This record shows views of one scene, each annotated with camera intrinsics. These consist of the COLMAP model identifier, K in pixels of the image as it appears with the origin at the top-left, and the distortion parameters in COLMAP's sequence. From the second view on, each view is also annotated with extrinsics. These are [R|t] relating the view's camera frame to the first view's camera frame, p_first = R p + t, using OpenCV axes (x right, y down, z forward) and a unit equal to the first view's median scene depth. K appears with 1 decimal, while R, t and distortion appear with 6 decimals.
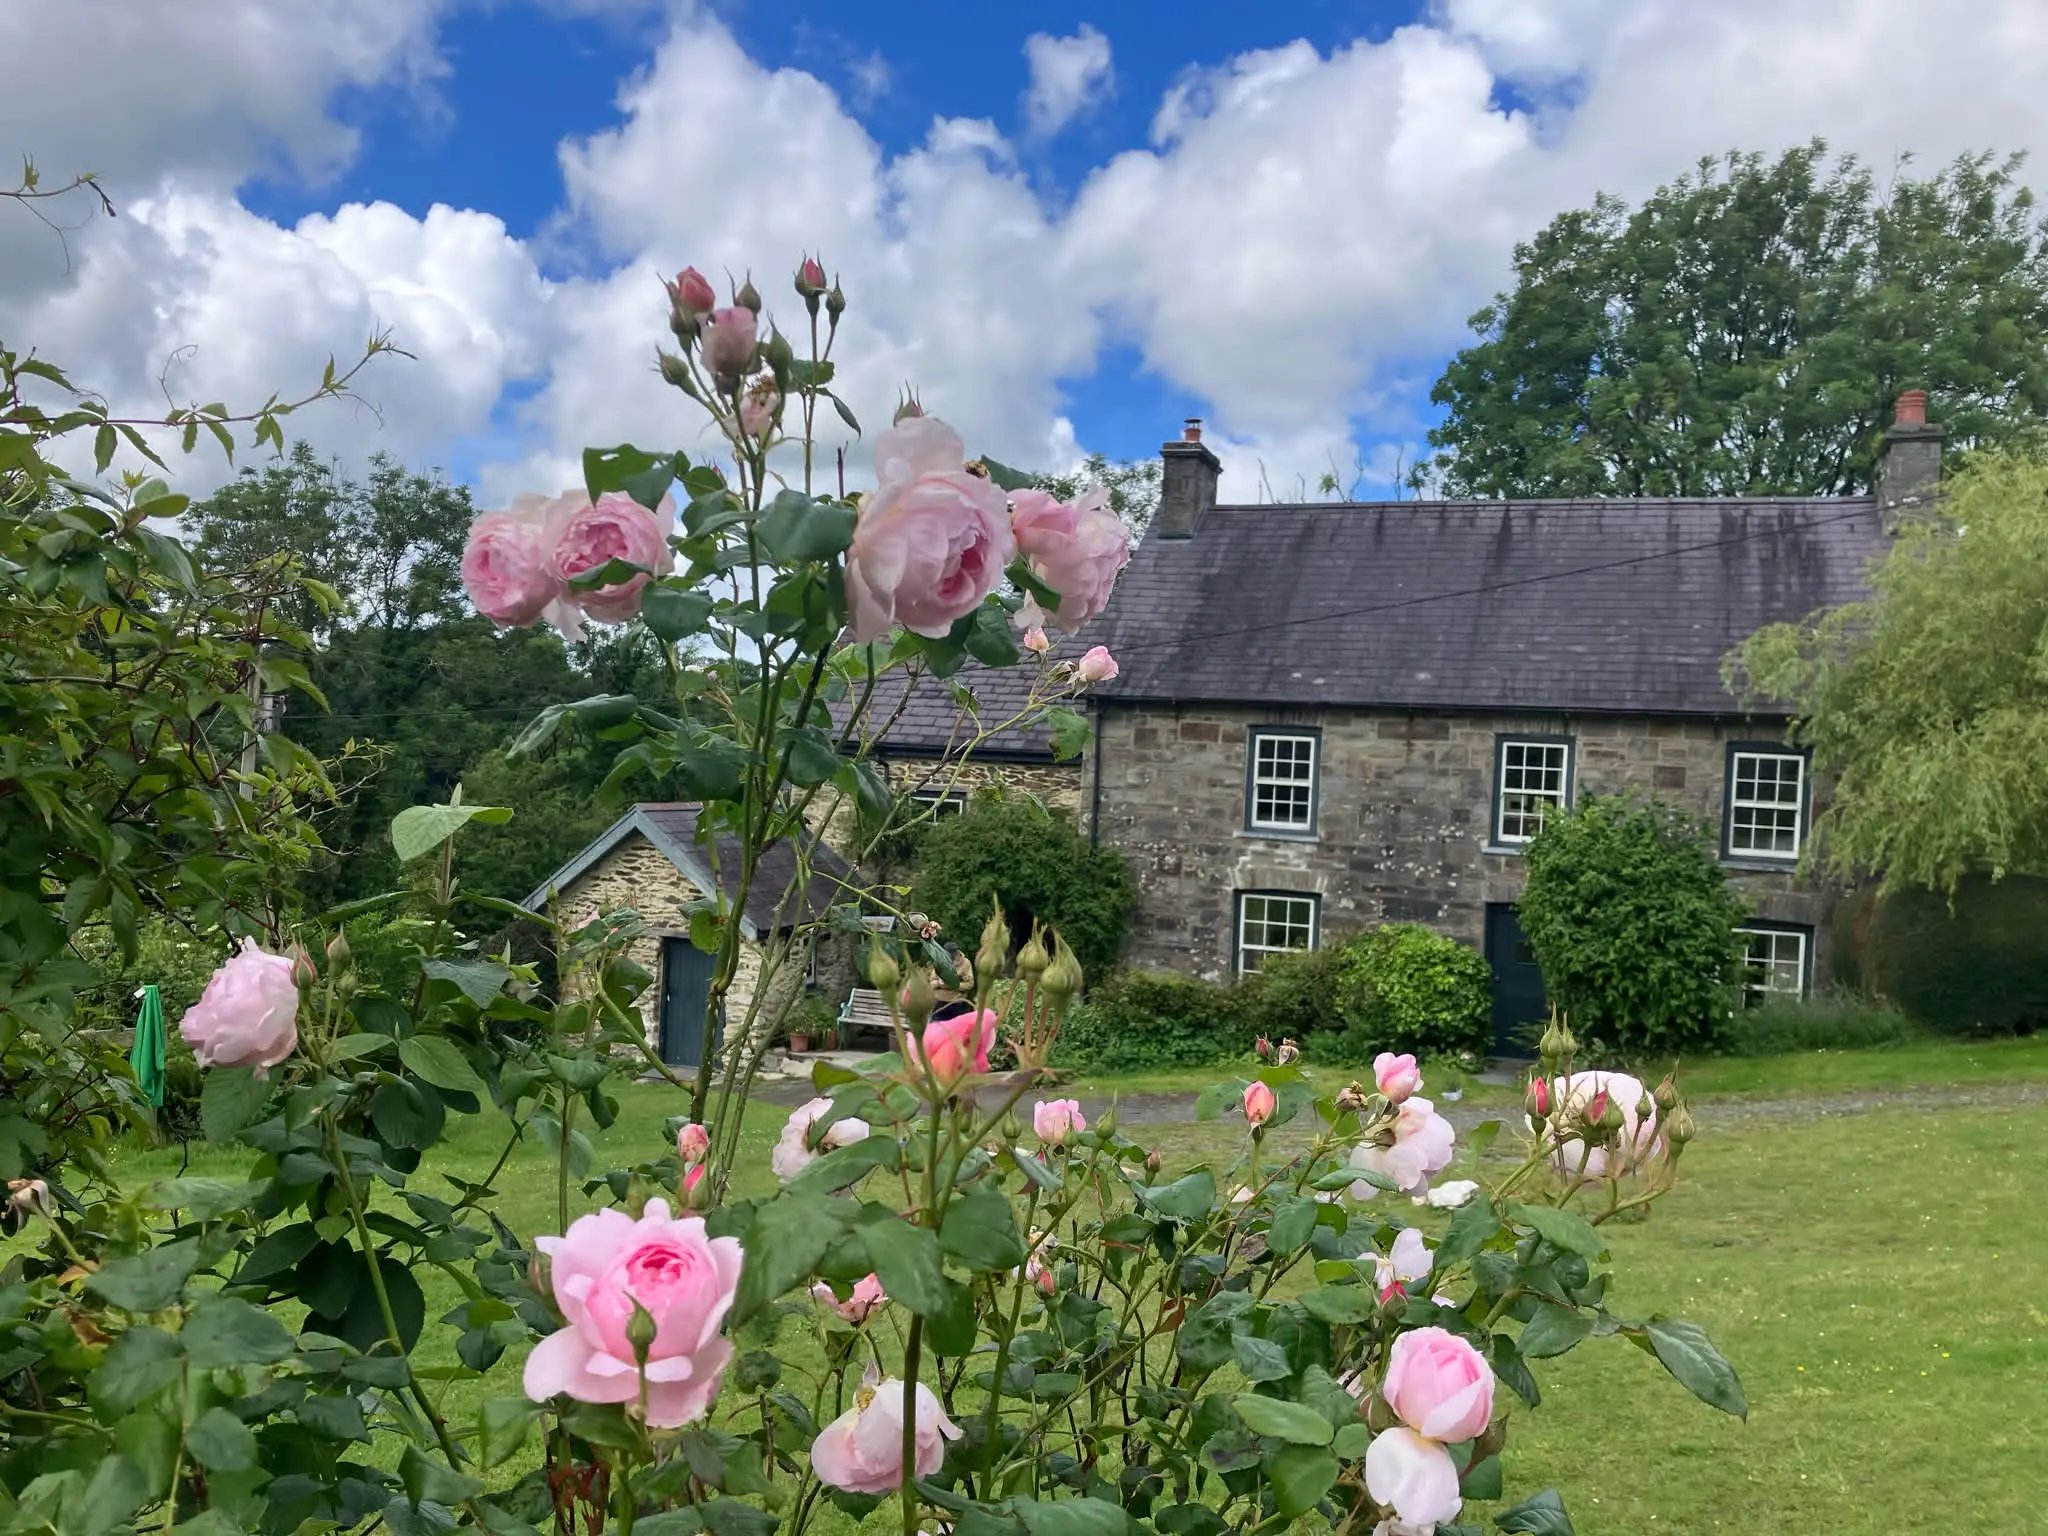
lens RADIAL K [[1840.2, 0, 965.0], [0, 1840.2, 774.5], [0, 0, 1]] dist [0.113210, -0.276823]
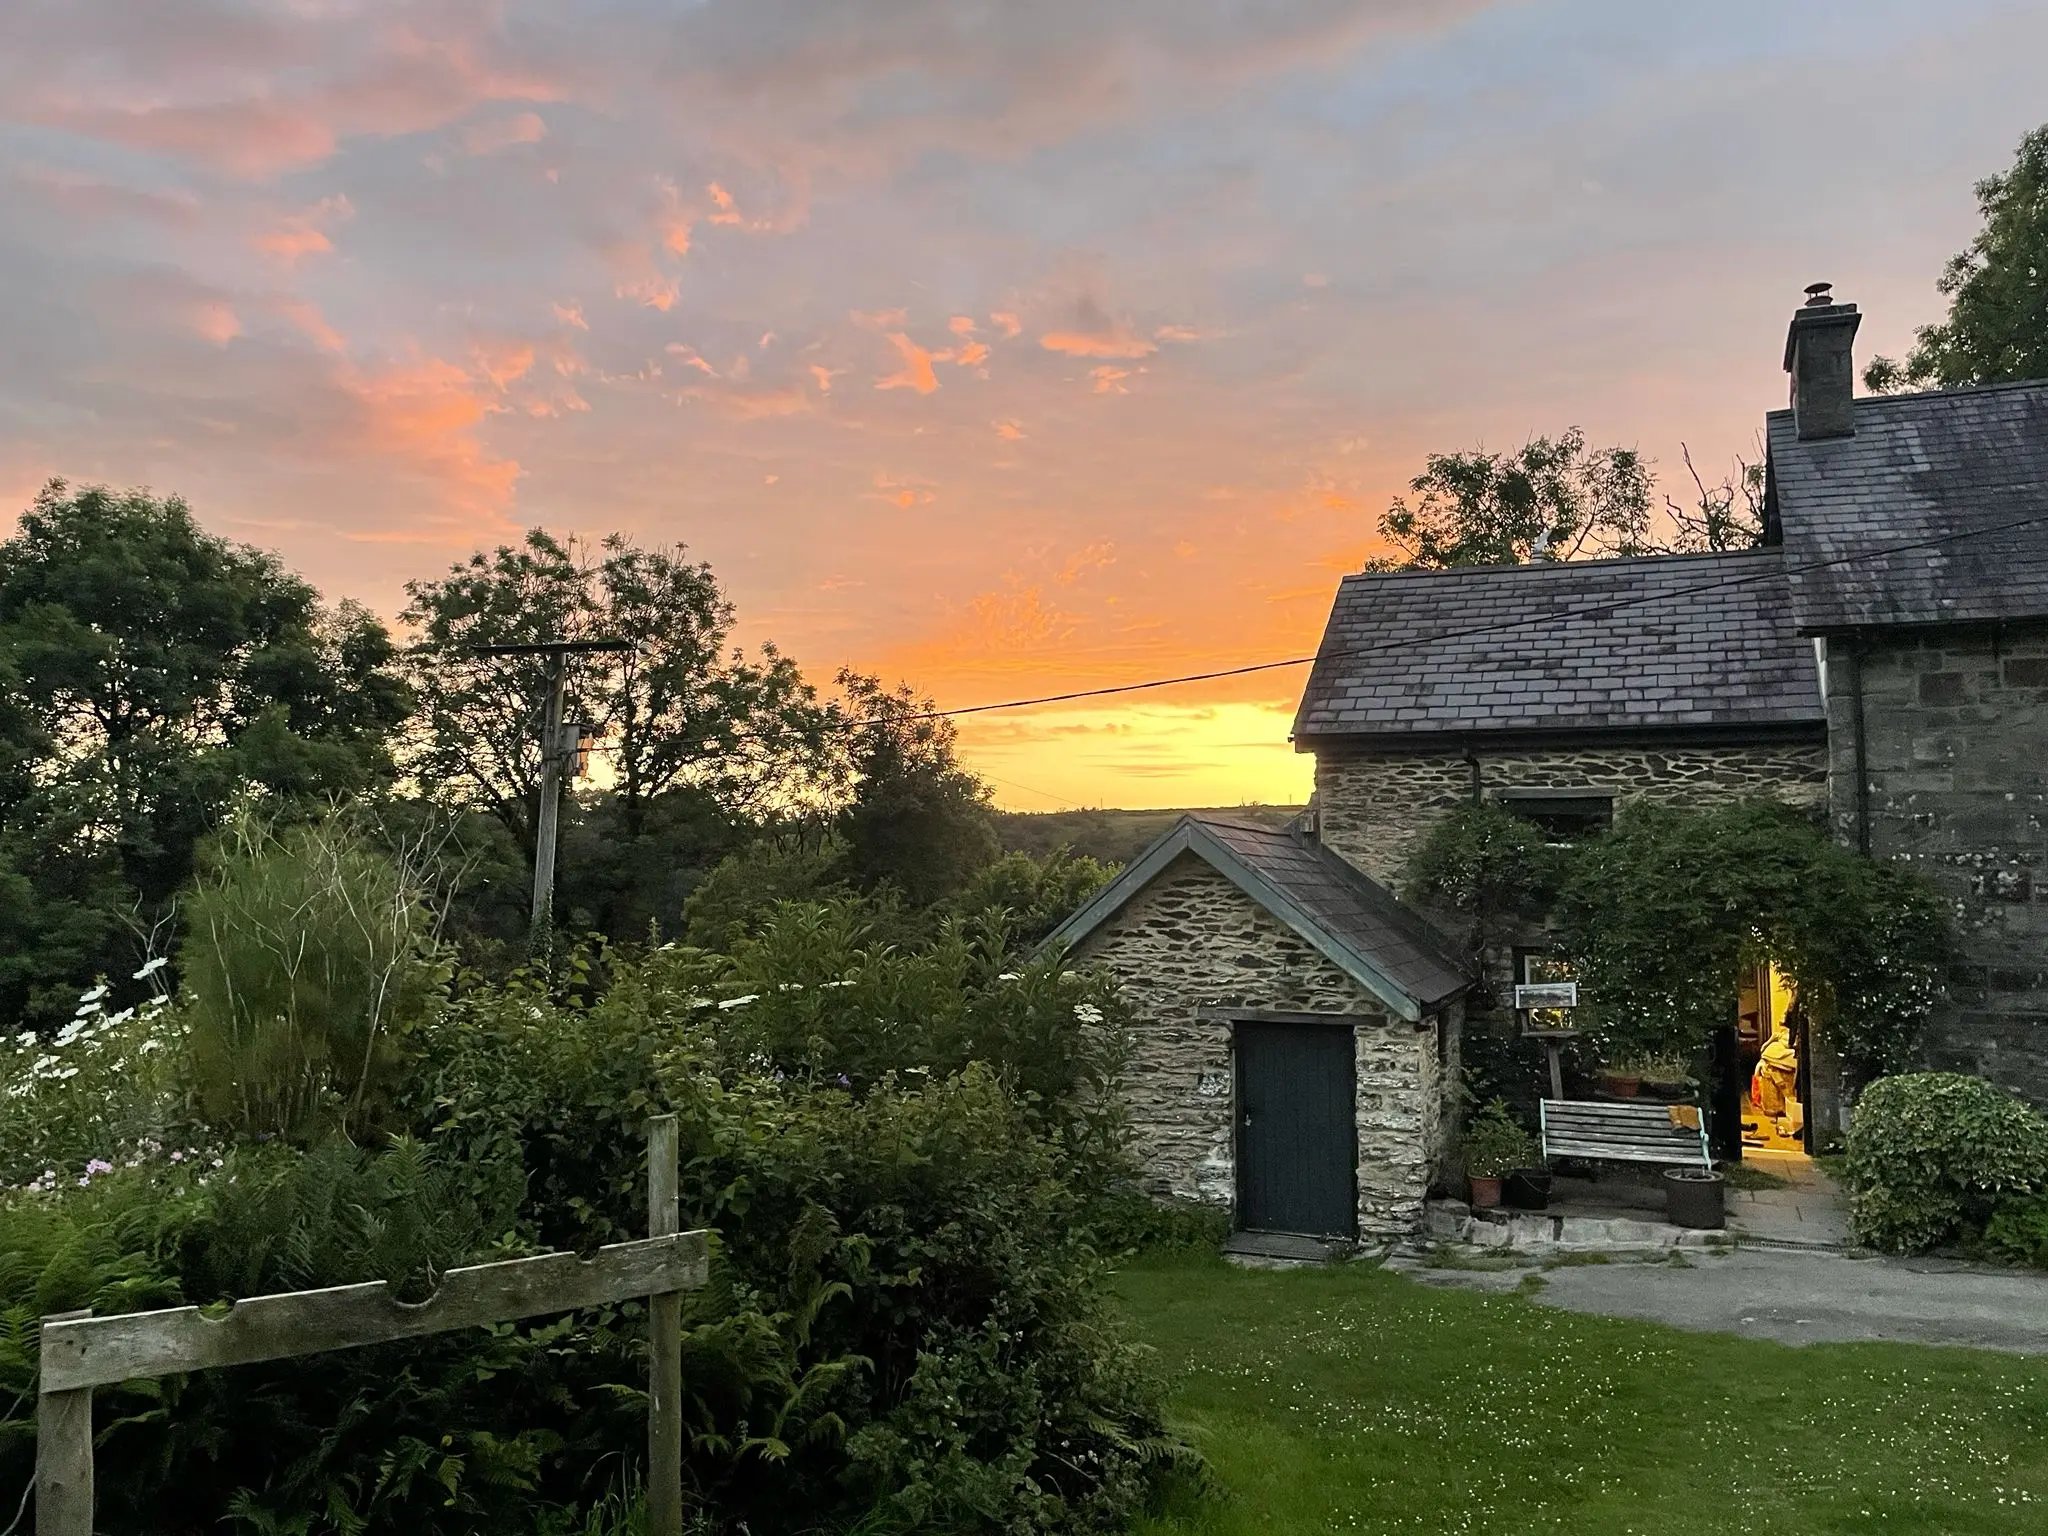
lens RADIAL K [[1721.5, 0, 962.4], [0, 1721.5, 764.8], [0, 0, 1]] dist [0.029741, -0.010016]
pose [[0.996636, -0.044046, -0.069112, -0.199271], [0.038045, 0.995580, -0.085867, 0.045199], [0.072589, 0.082949, 0.993907, 0.383469]]
